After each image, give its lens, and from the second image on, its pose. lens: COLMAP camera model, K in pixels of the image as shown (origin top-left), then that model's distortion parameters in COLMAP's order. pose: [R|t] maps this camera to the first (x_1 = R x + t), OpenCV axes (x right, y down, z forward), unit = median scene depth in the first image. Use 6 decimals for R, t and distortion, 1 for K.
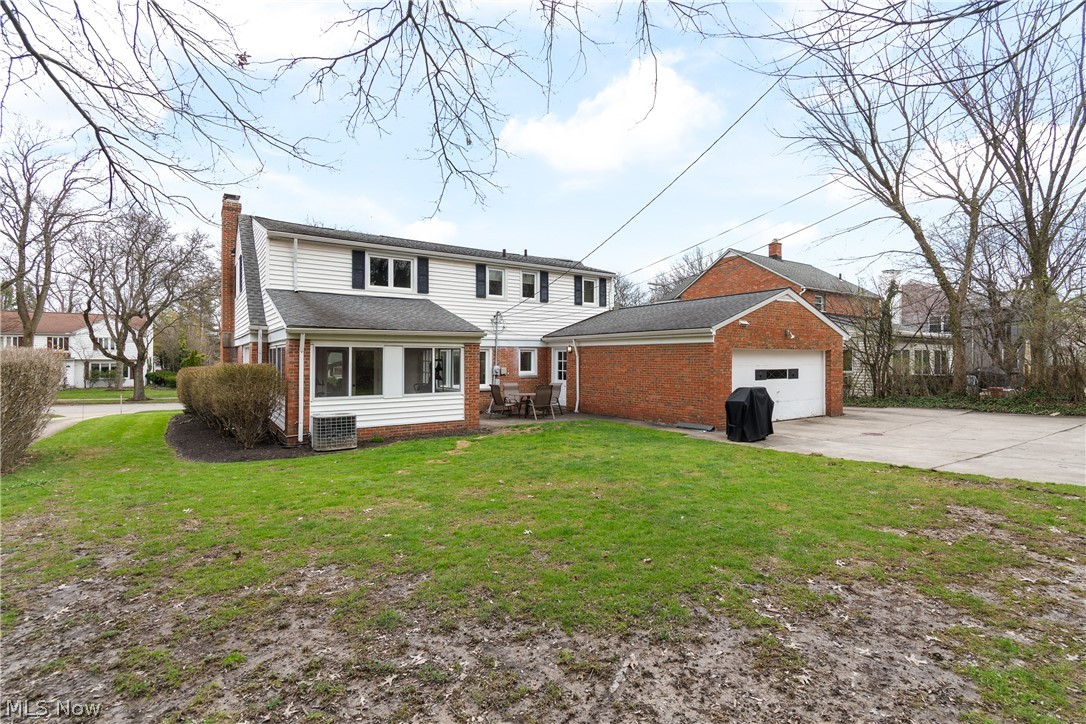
lens RADIAL K [[493.9, 0, 540.3], [0, 493.9, 361.3], [0, 0, 1]] dist [-0.001917, 0.000018]
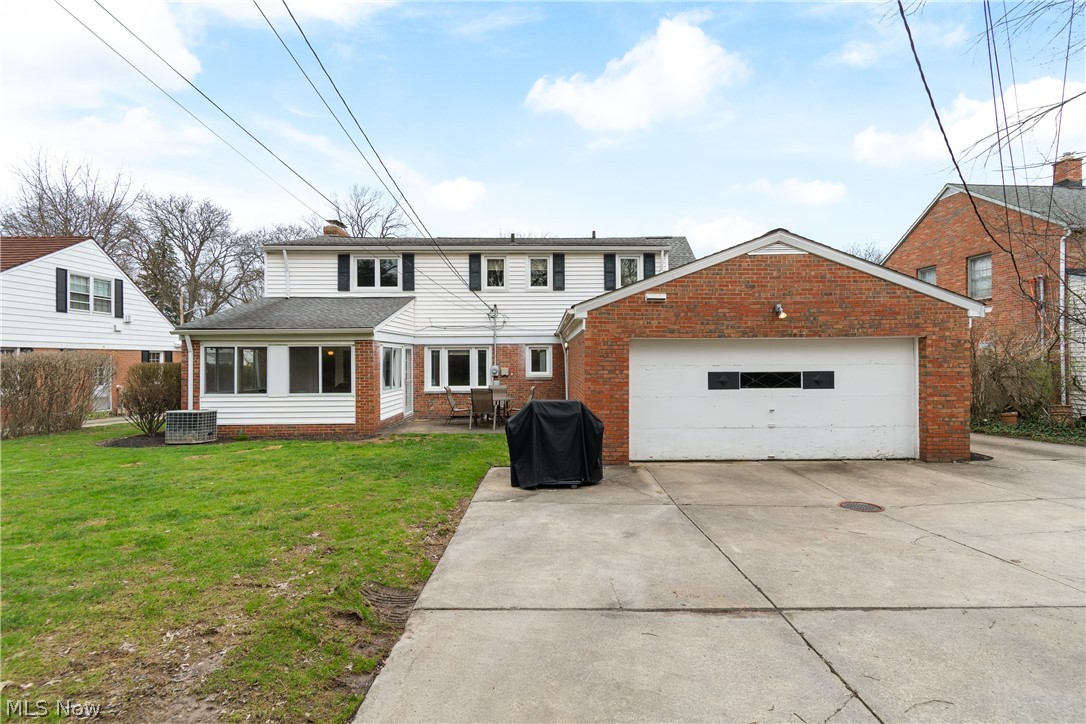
lens RADIAL K [[493.9, 0, 543.7], [0, 493.9, 362.1], [0, 0, 1]] dist [-0.001917, 0.000018]
pose [[0.846370, -0.002059, -0.532592, 0.507136], [0.002204, 0.999998, -0.000362, 0.003666], [0.532591, -0.000867, 0.846372, 0.321150]]
